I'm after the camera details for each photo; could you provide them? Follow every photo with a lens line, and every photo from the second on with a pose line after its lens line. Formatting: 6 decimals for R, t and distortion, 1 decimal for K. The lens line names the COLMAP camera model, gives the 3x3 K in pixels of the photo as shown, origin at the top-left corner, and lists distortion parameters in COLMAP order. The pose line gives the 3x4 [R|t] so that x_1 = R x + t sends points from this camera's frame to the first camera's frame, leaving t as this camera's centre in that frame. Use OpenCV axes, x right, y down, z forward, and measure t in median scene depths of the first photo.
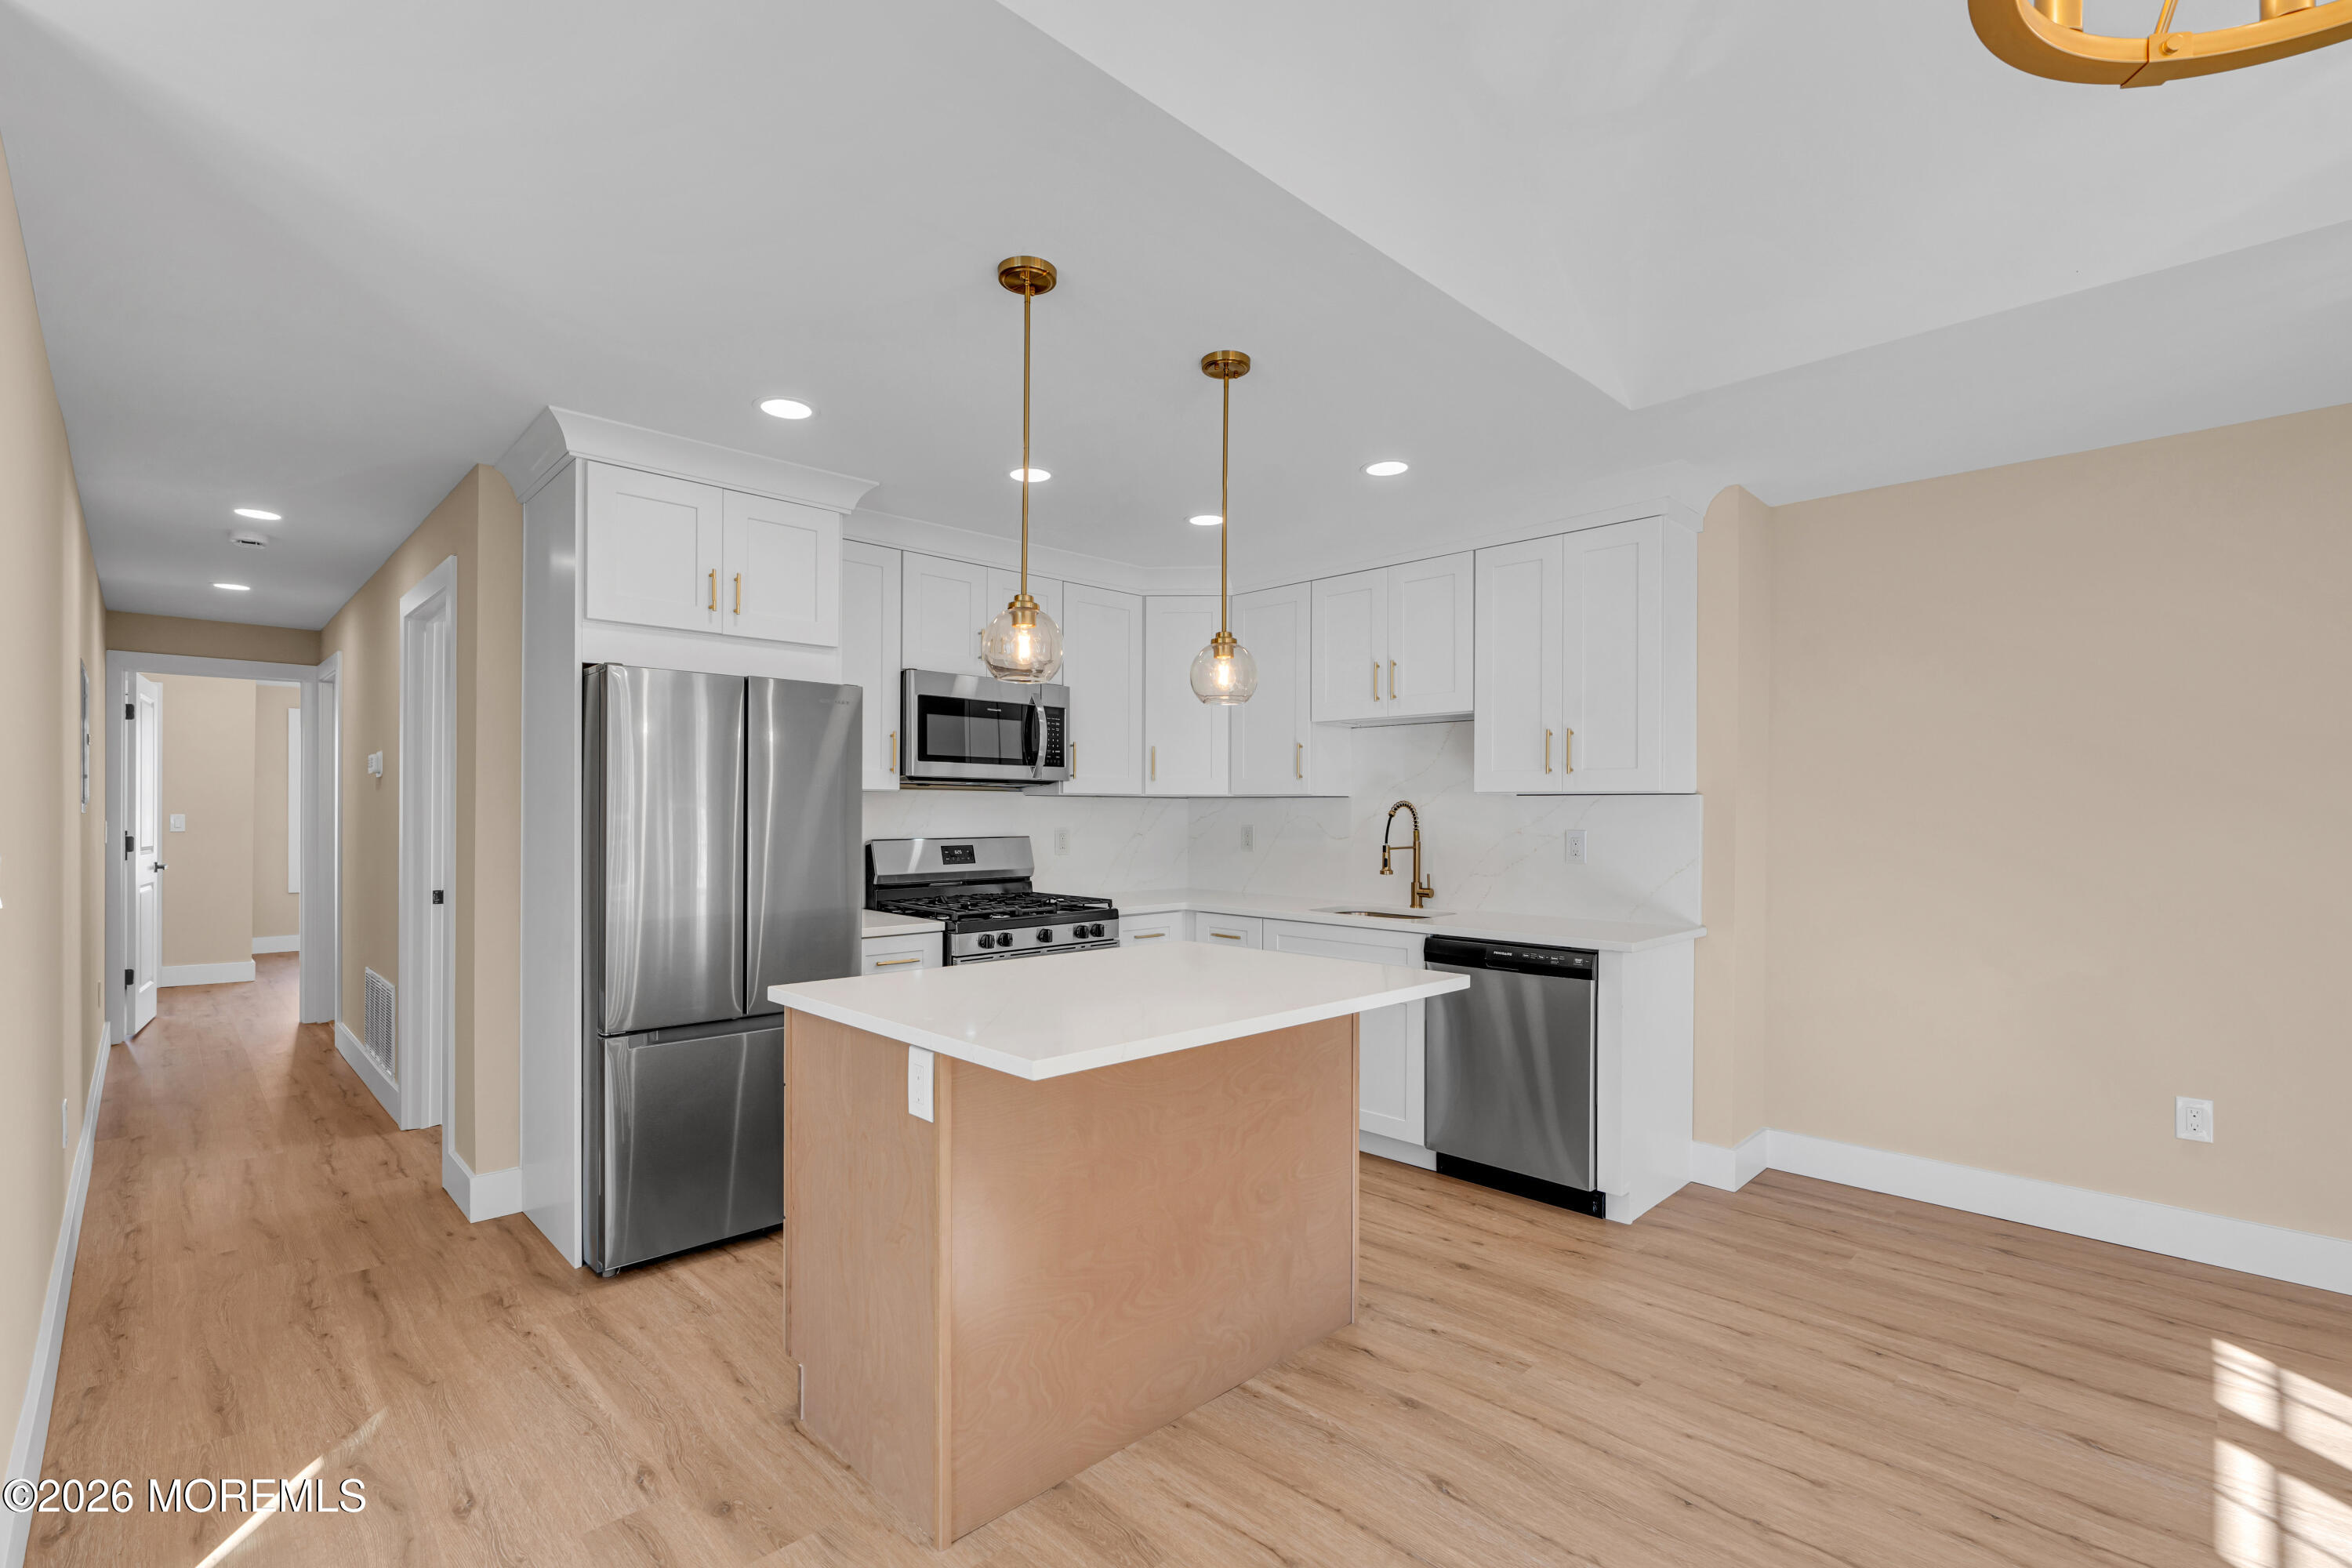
lens RADIAL K [[1048.9, 0, 1167.1], [0, 1048.9, 792.7], [0, 0, 1]] dist [-0.011035, 0.000808]
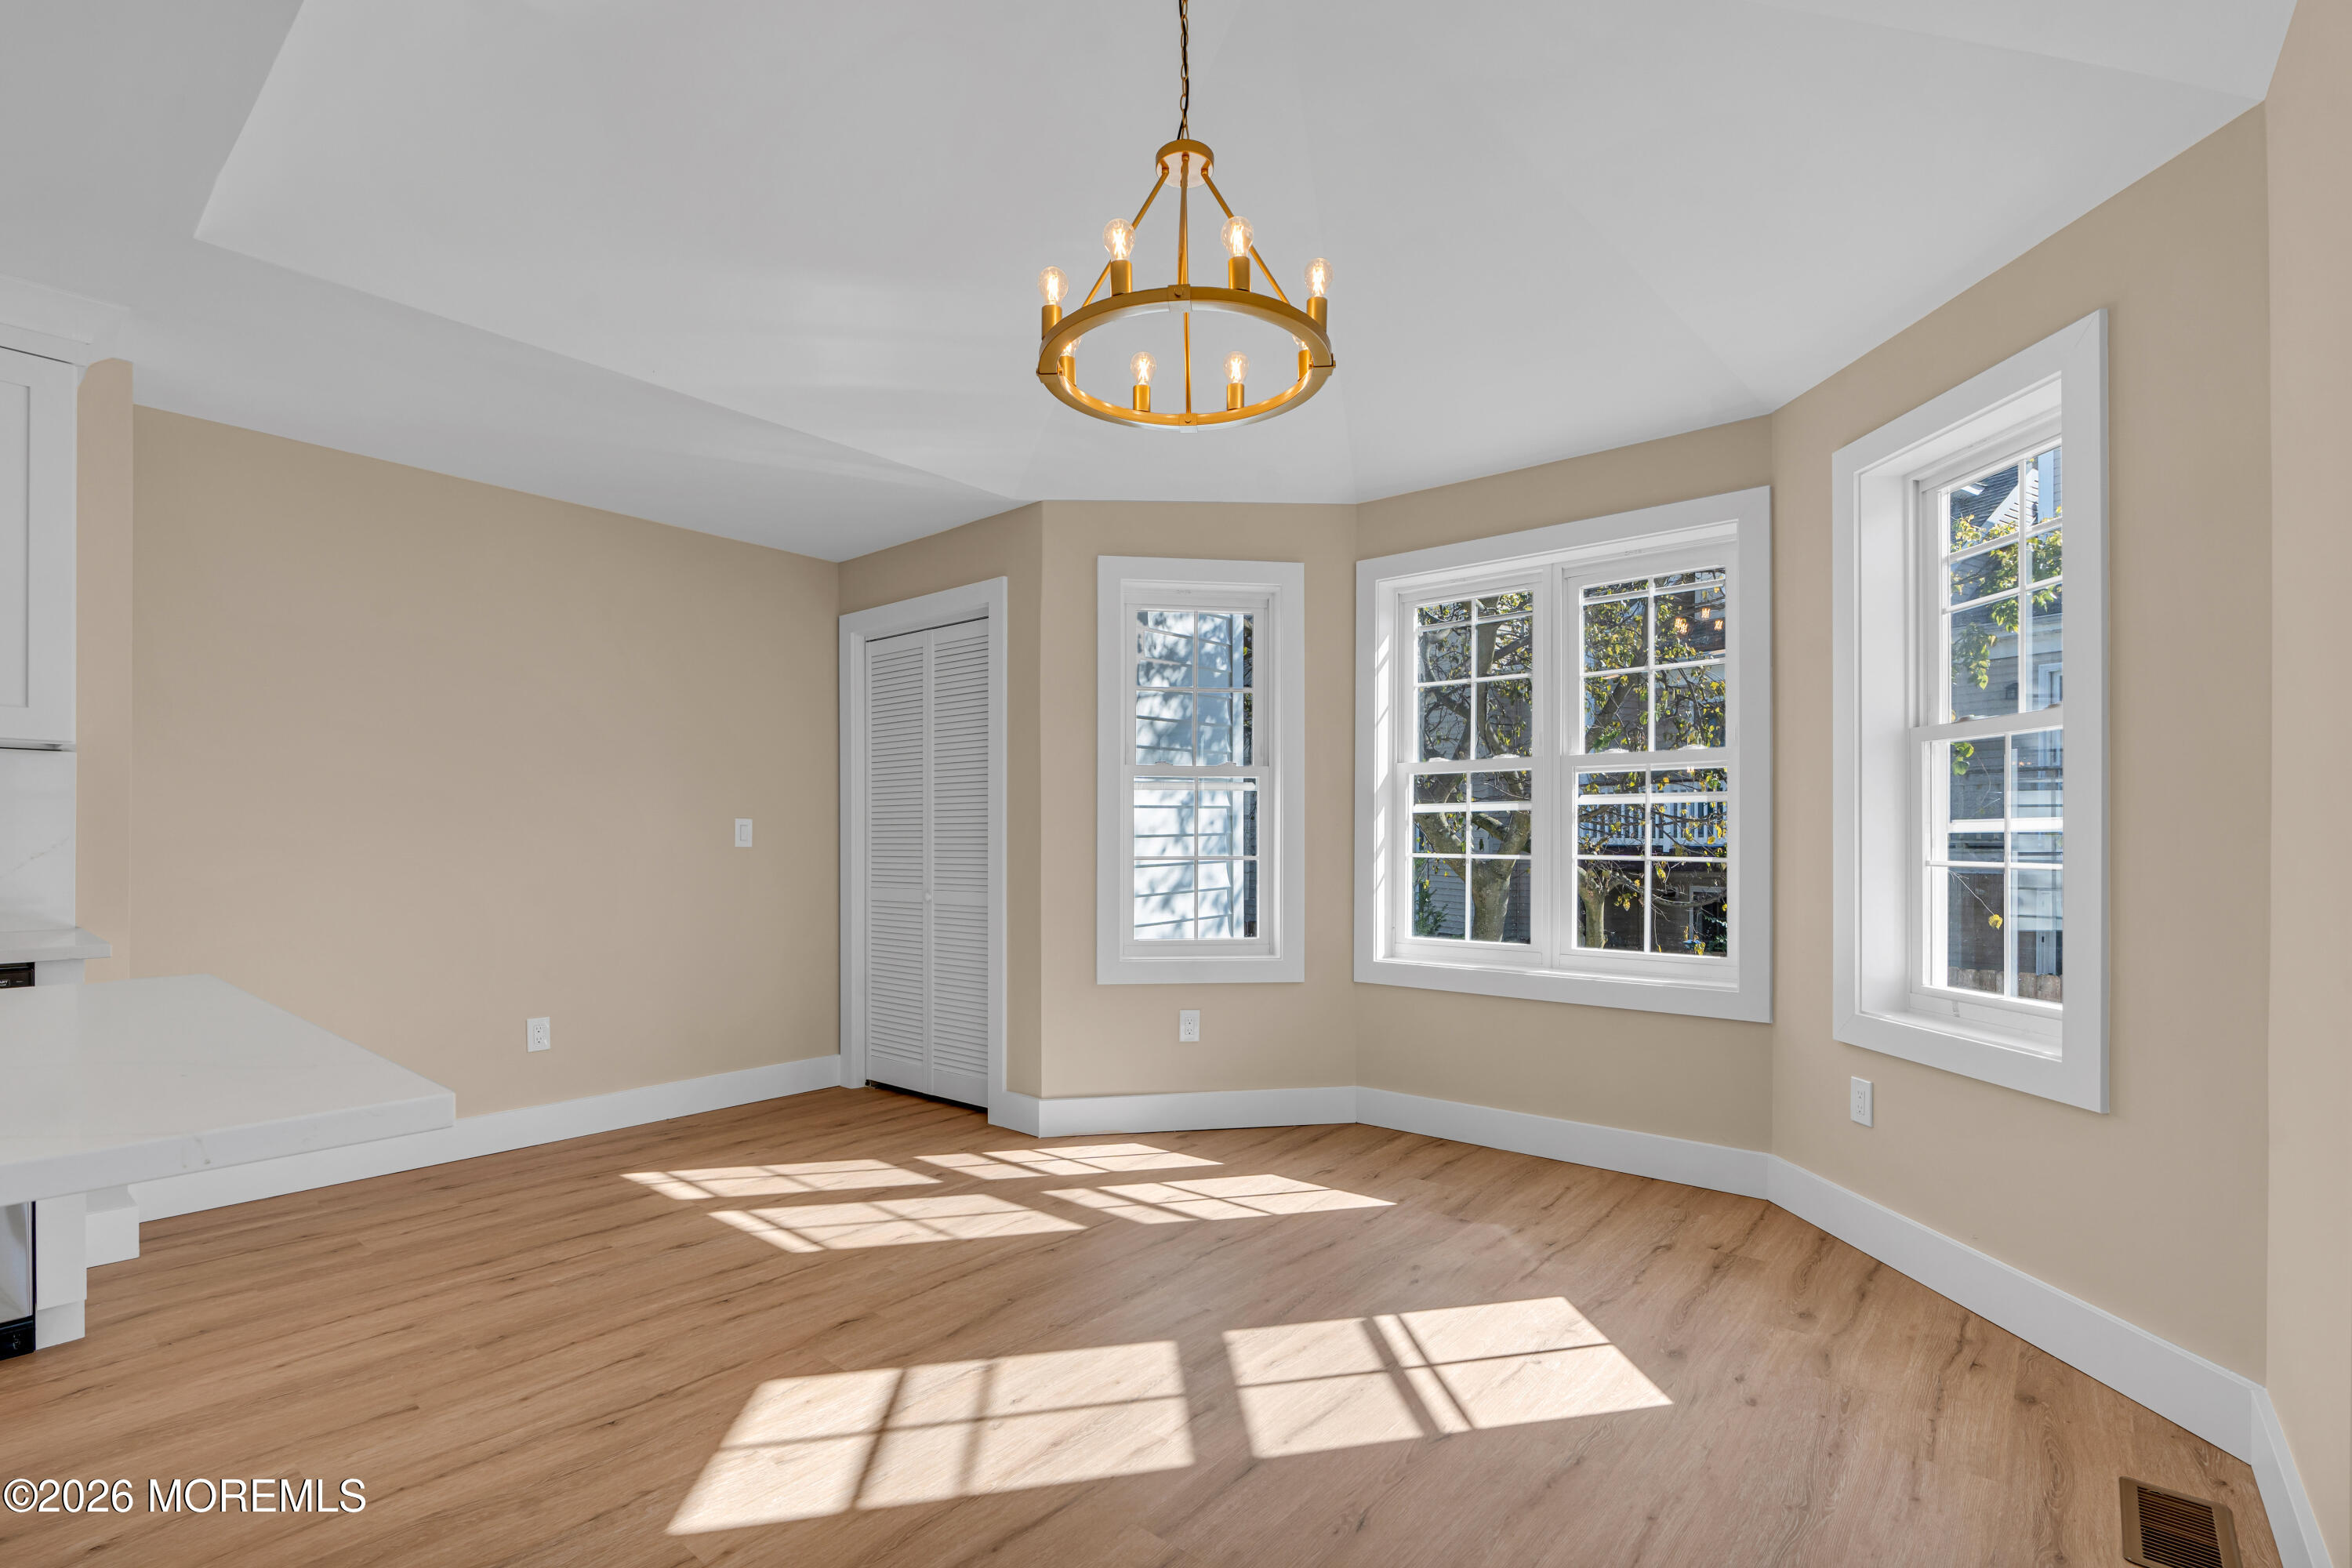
lens RADIAL K [[1048.9, 0, 1164.4], [0, 1048.9, 847.9], [0, 0, 1]] dist [-0.011035, 0.000808]
pose [[-0.089965, -0.010268, 0.995892, -0.367453], [-0.021851, 0.999726, 0.008334, 0.054789], [-0.995705, -0.021012, -0.090165, 0.350409]]
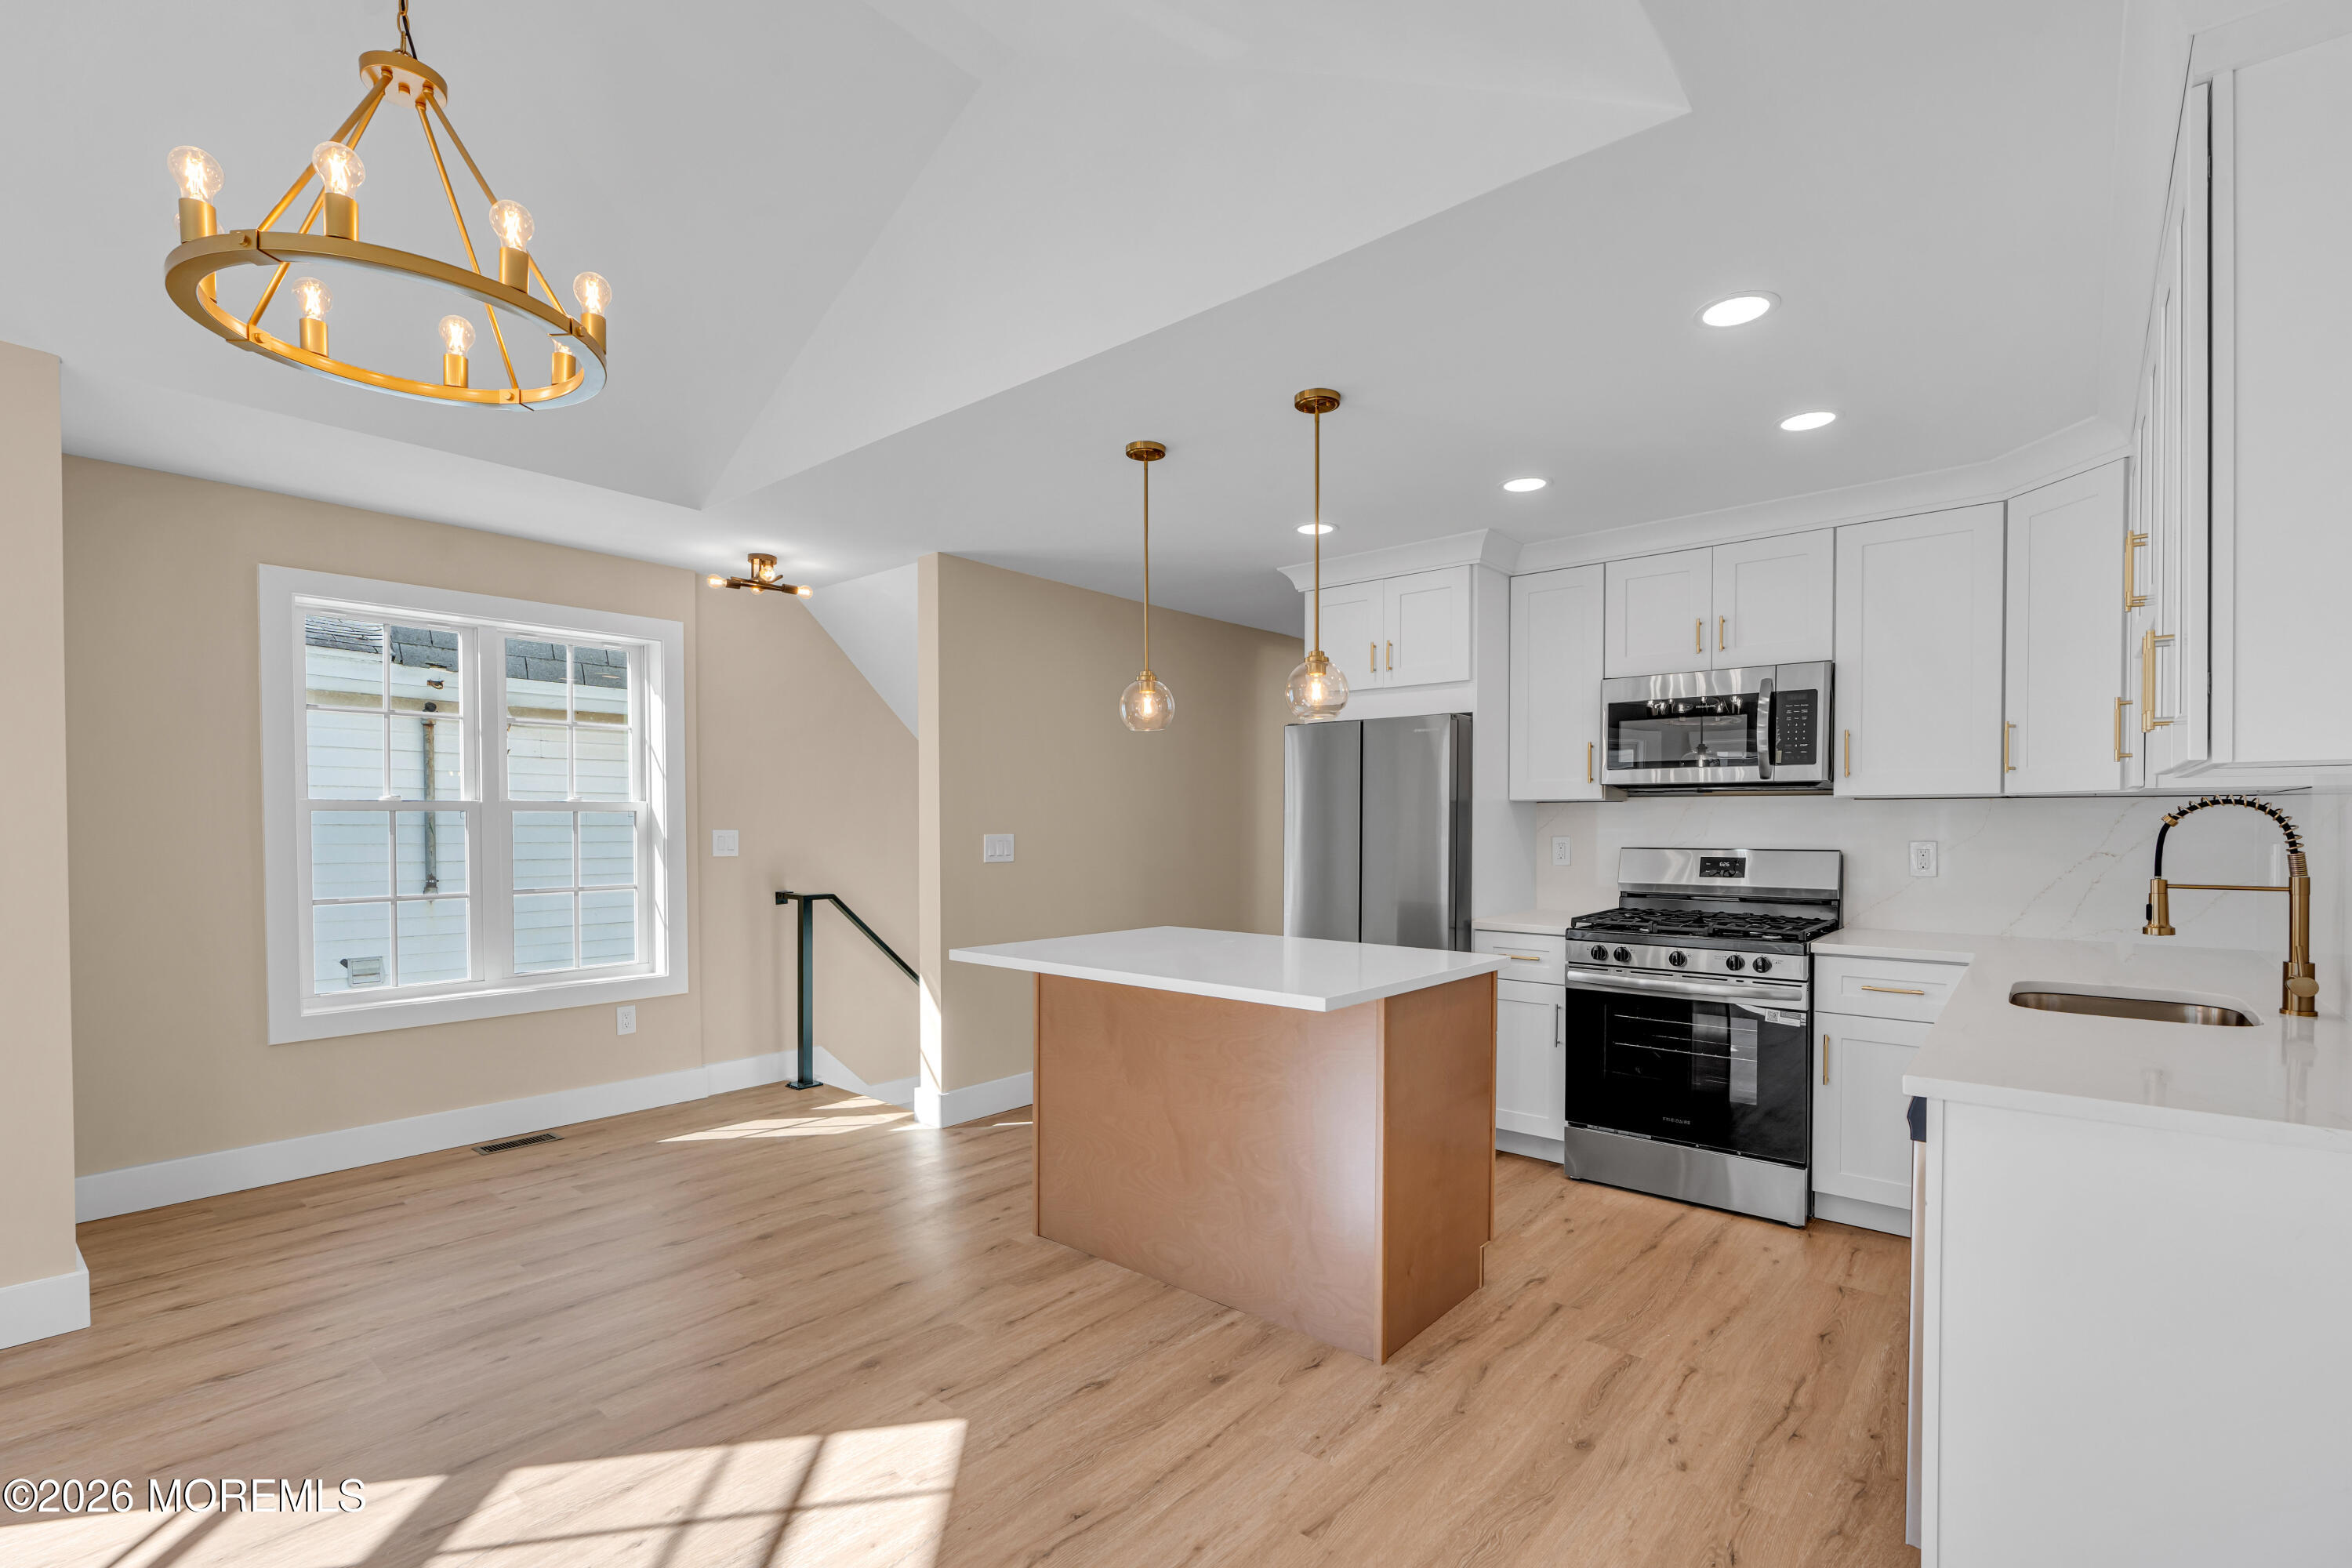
lens RADIAL K [[1048.9, 0, 1168.7], [0, 1048.9, 804.9], [0, 0, 1]] dist [-0.011035, 0.000808]
pose [[0.103686, -0.016922, -0.994466, 0.951543], [0.019279, 0.999702, -0.015001, 0.014346], [0.994423, -0.017617, 0.103982, 0.628351]]
